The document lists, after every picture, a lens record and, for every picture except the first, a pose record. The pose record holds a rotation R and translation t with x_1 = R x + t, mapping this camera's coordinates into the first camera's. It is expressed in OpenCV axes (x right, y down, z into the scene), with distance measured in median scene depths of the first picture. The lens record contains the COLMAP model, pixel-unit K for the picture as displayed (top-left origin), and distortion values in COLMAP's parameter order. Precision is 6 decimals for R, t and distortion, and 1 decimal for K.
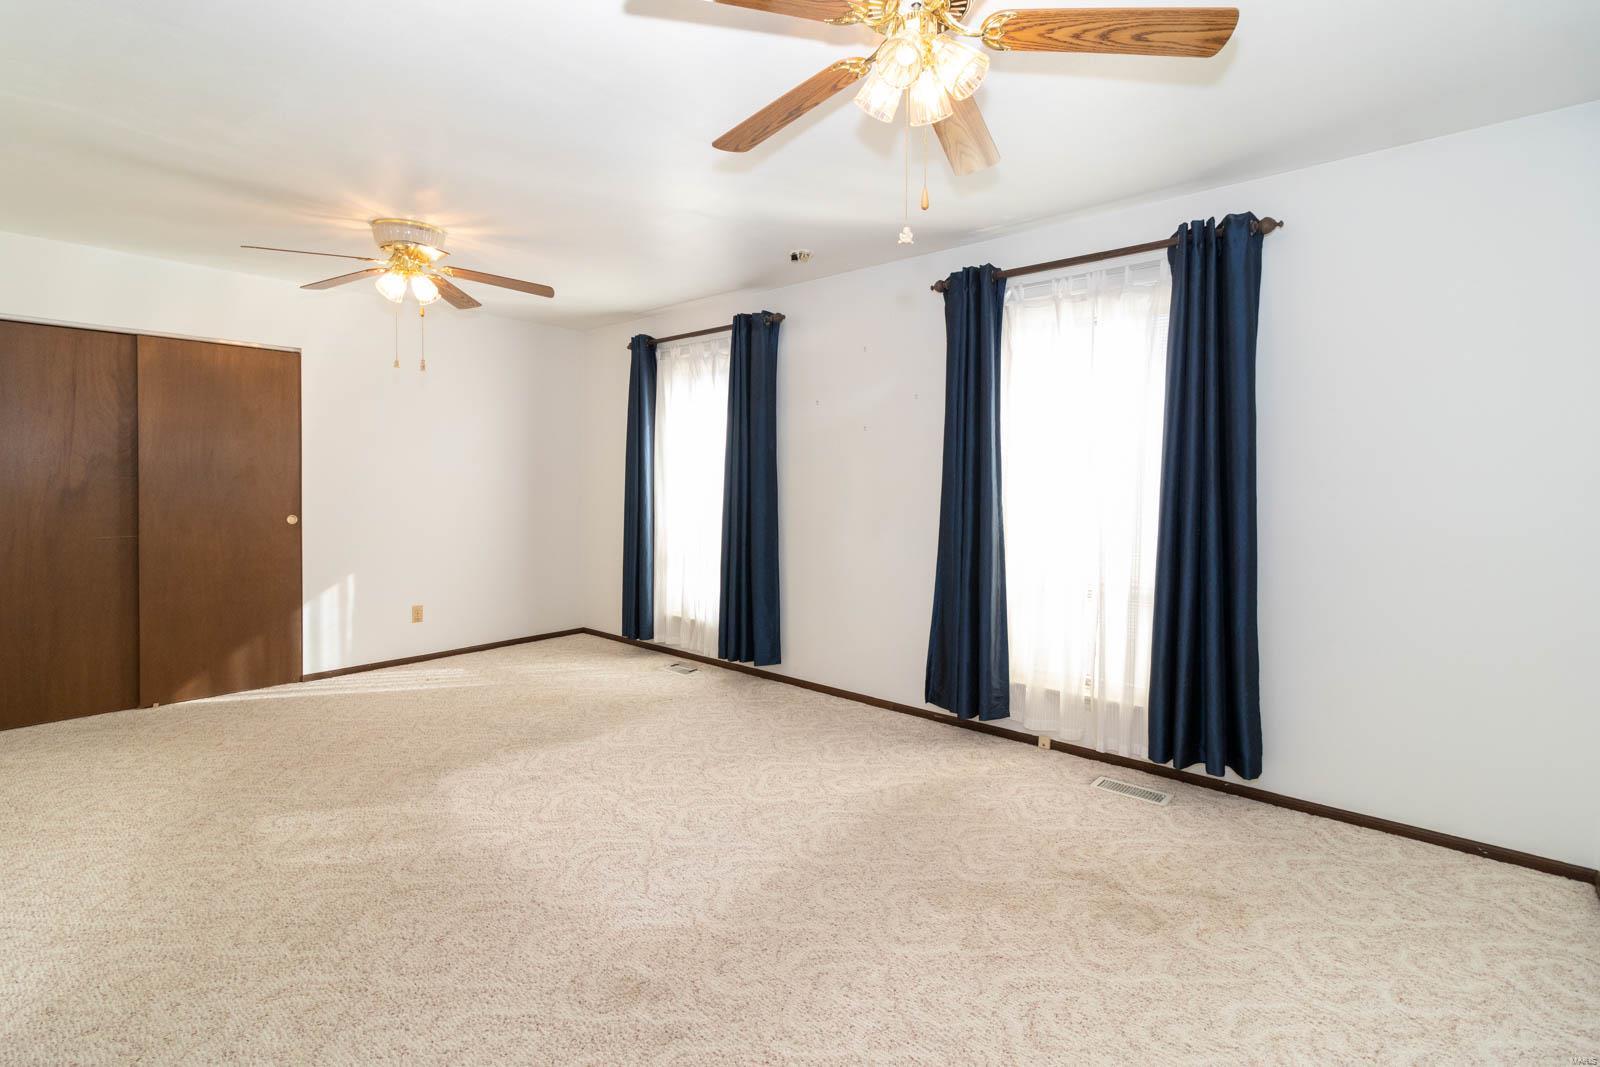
lens RADIAL K [[736.3, 0, 790.5], [0, 736.3, 483.9], [0, 0, 1]] dist [-0.001769, 0.000296]
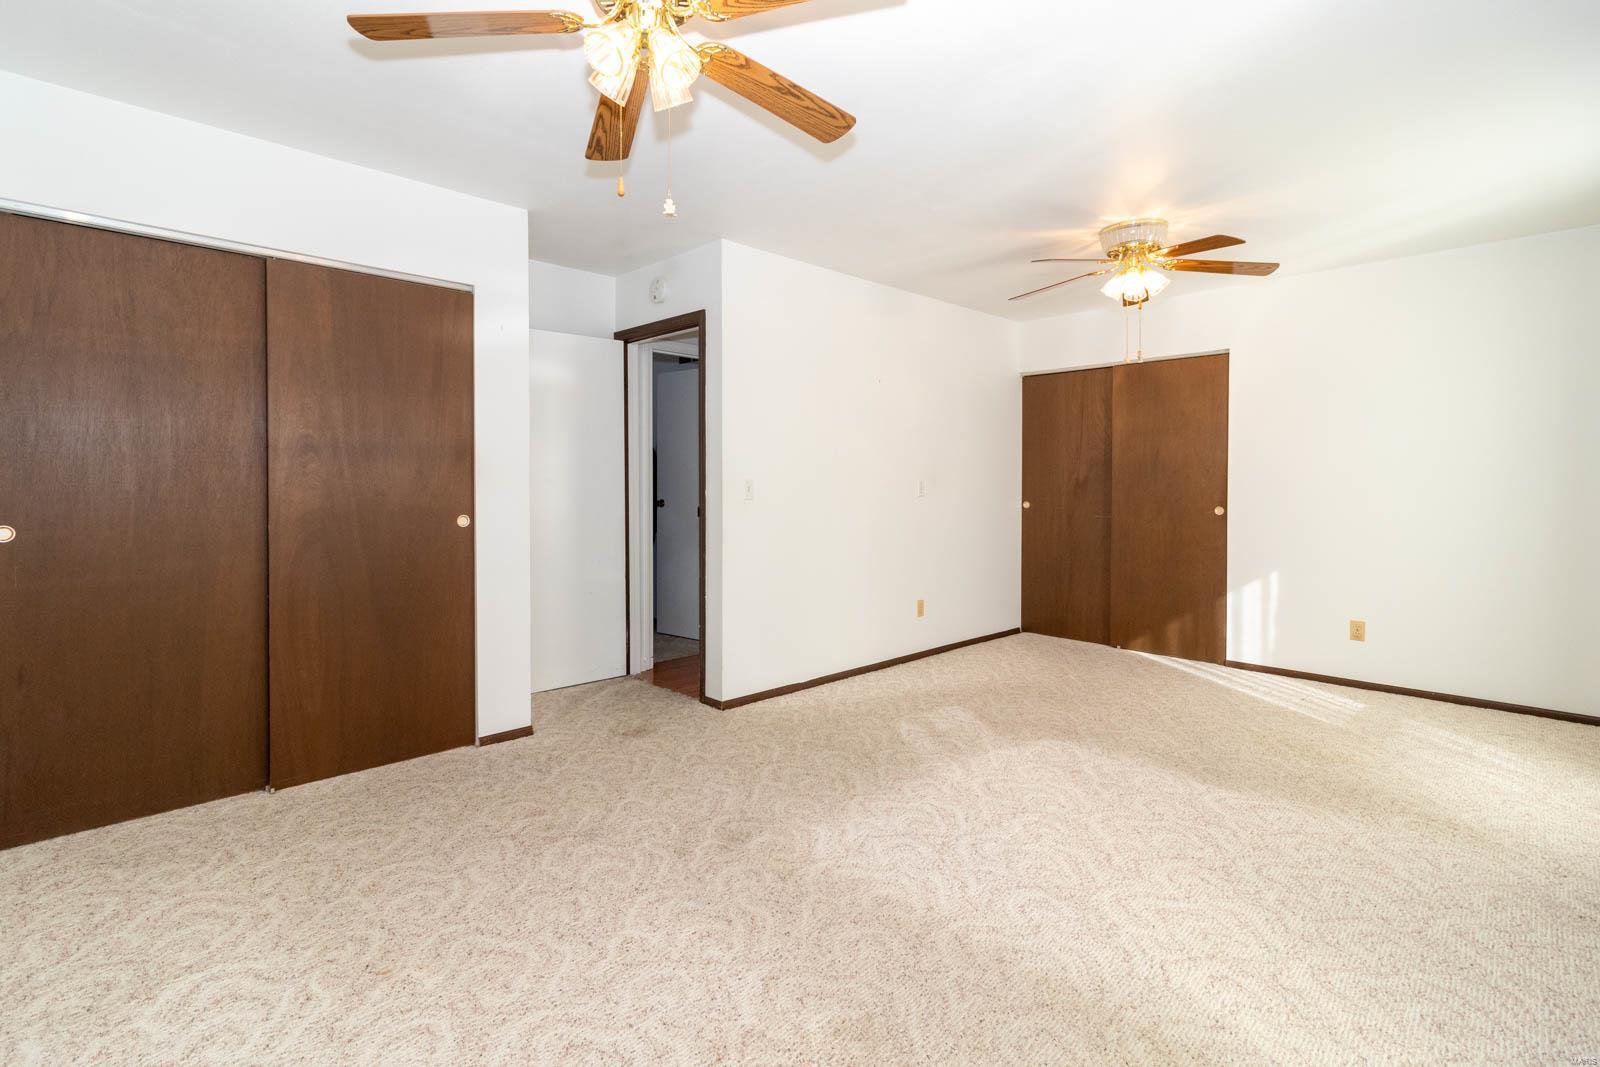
lens RADIAL K [[736.3, 0, 792.2], [0, 736.3, 487.0], [0, 0, 1]] dist [-0.001769, 0.000296]
pose [[-0.073289, -0.000681, -0.997311, 0.449362], [-0.010077, 0.999949, 0.000058, 0.021023], [0.997260, 0.010055, -0.073292, 0.484976]]
